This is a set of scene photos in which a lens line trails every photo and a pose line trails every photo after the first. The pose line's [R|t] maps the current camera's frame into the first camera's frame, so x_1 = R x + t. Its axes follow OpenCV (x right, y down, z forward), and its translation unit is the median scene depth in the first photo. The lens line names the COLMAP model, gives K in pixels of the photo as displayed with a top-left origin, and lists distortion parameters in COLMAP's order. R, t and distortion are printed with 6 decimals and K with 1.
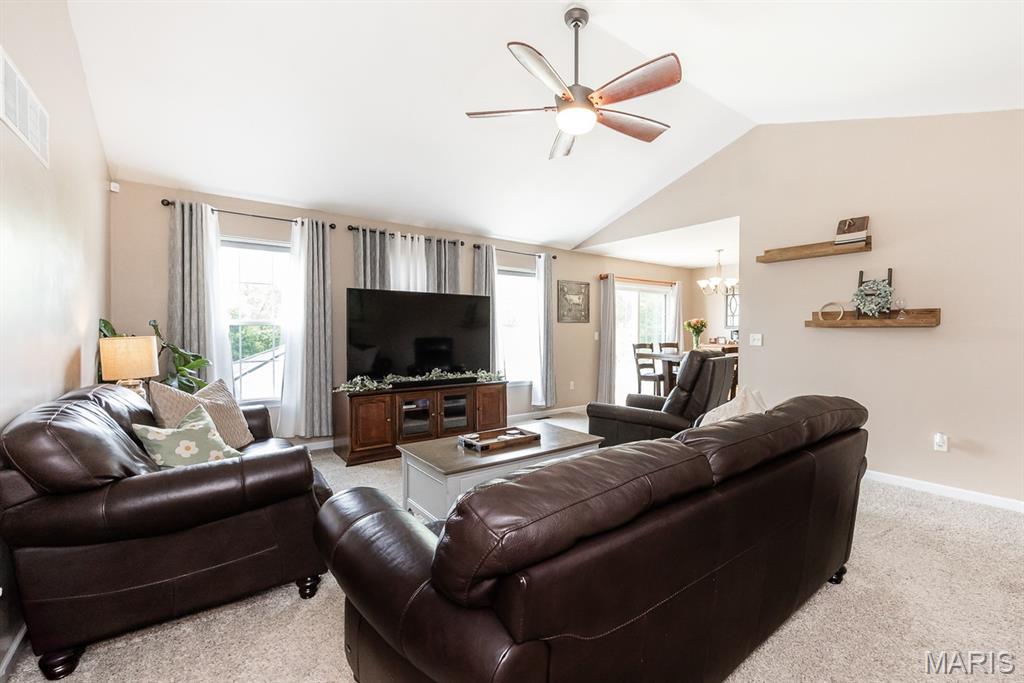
lens RADIAL K [[404.2, 0, 516.3], [0, 404.2, 336.9], [0, 0, 1]] dist [0.003627, 0.000341]
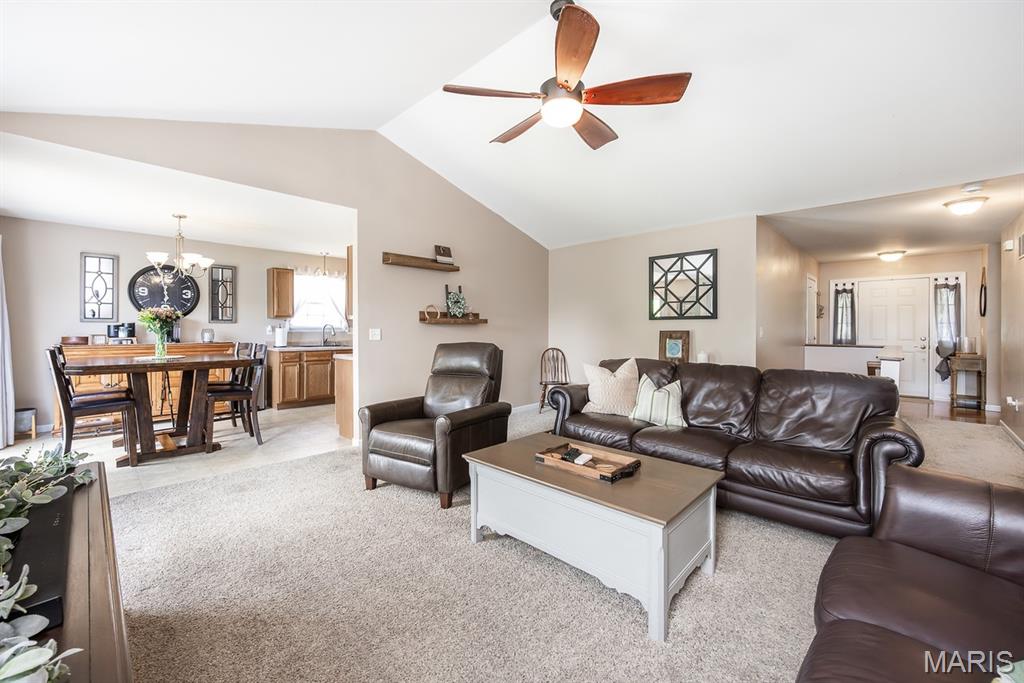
lens RADIAL K [[404.2, 0, 490.6], [0, 404.2, 327.9], [0, 0, 1]] dist [0.003627, 0.000341]
pose [[-0.158730, -0.006815, 0.987299, -0.575976], [0.012979, 0.999875, 0.008989, -0.019185], [-0.987237, 0.014241, -0.158622, 1.044800]]
